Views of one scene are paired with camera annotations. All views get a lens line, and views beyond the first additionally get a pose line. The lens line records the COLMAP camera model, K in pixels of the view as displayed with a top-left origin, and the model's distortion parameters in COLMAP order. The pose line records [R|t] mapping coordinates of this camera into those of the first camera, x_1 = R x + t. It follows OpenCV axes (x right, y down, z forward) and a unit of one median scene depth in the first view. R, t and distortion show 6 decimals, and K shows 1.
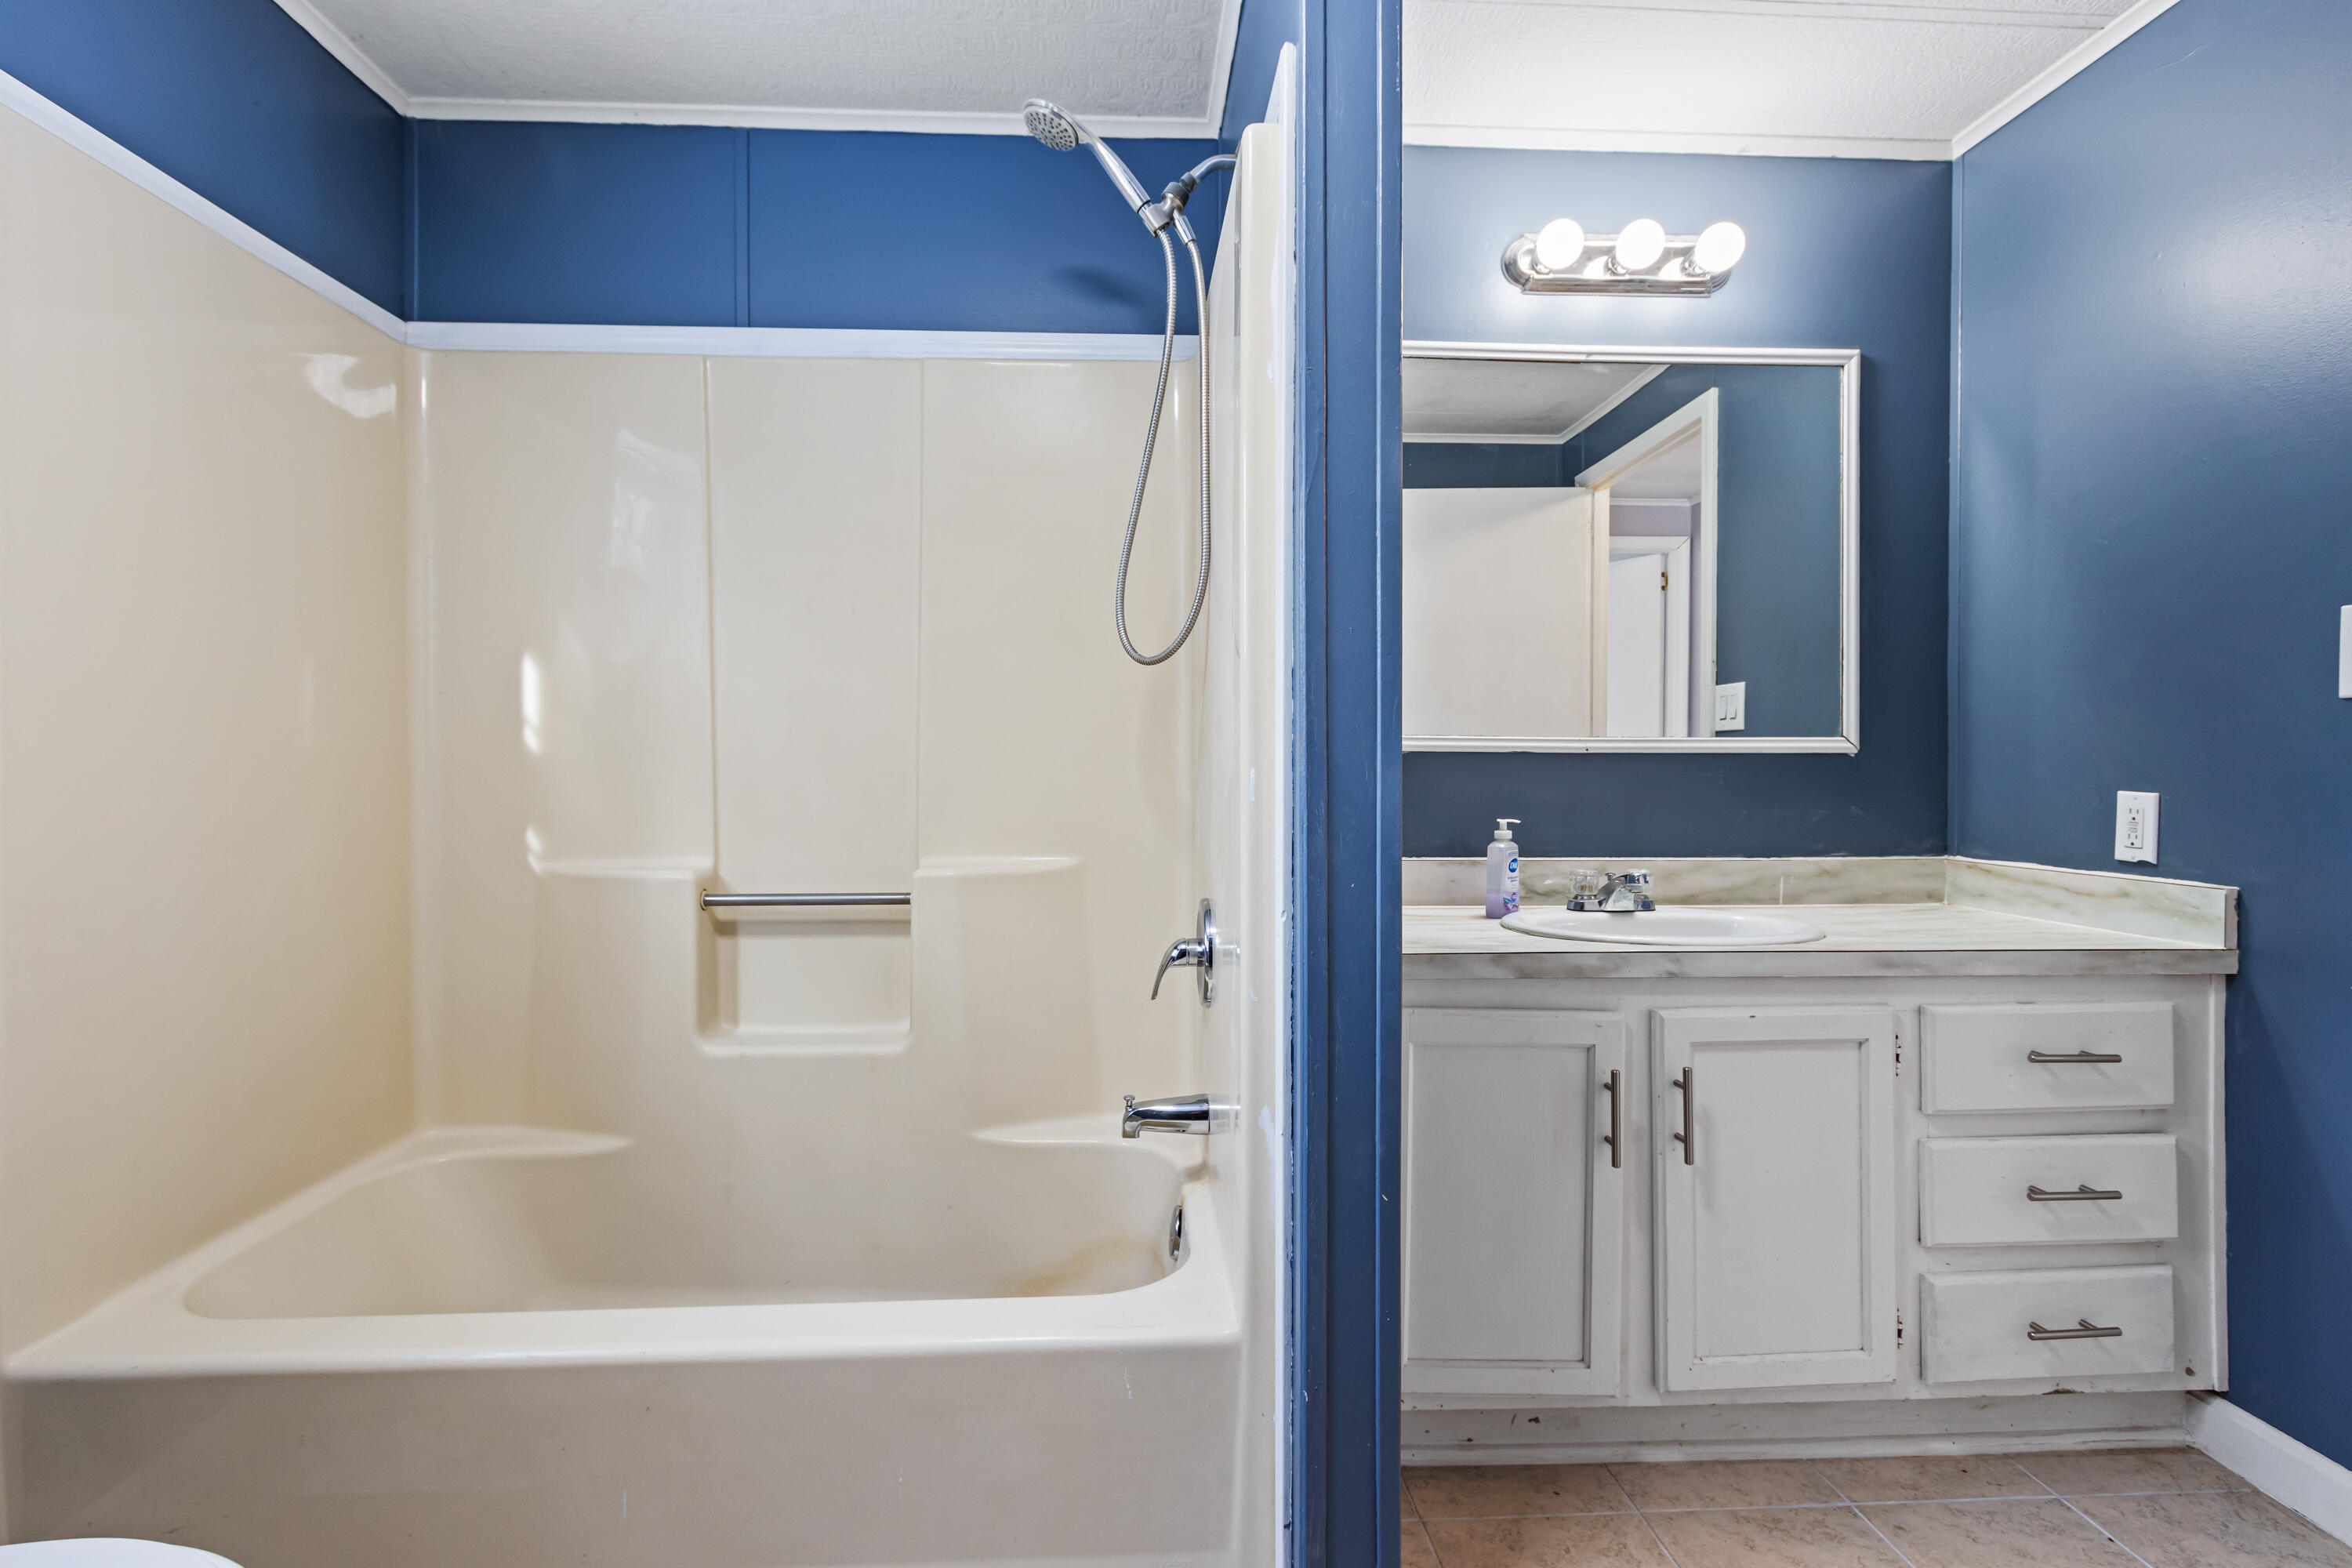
lens RADIAL K [[1095.0, 0, 1158.0], [0, 1095.0, 772.5], [0, 0, 1]] dist [0.001642, -0.001293]
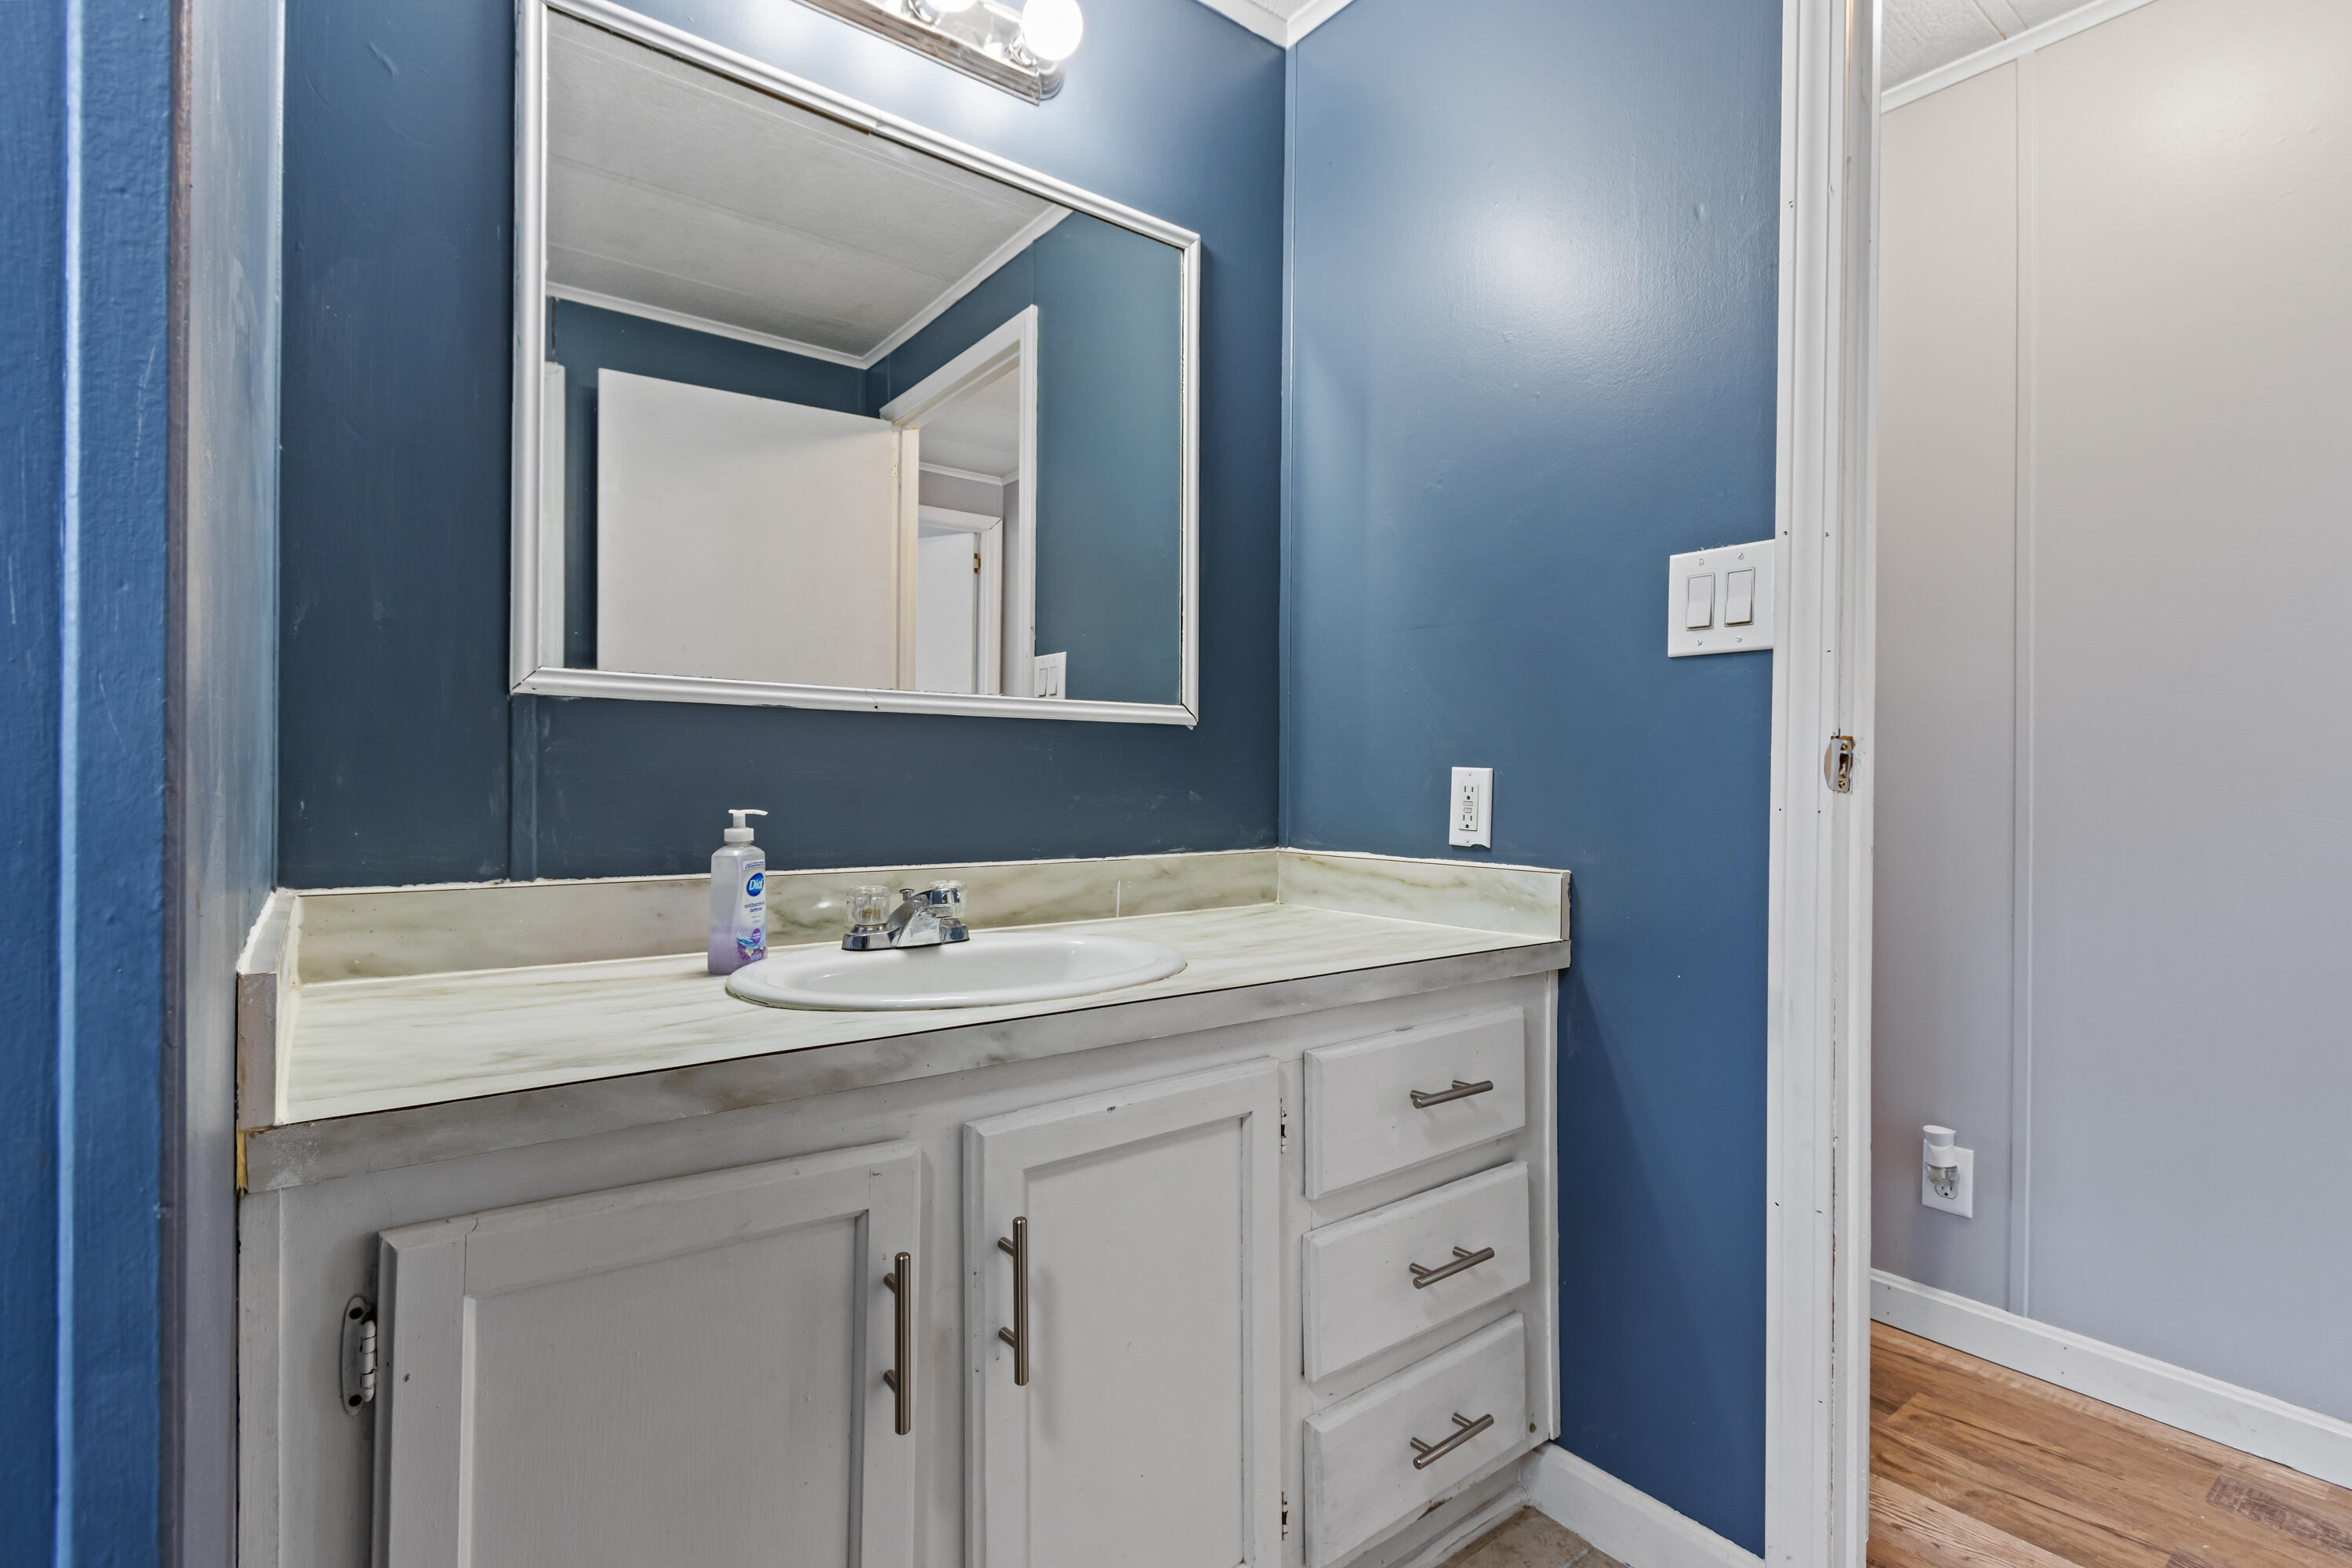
lens RADIAL K [[1095.0, 0, 1158.9], [0, 1095.0, 772.5], [0, 0, 1]] dist [0.001642, -0.001293]
pose [[0.825060, 0.007440, 0.564997, 0.191279], [-0.001530, 0.999939, -0.010934, 0.033108], [-0.565044, 0.008157, 0.825021, 0.427082]]
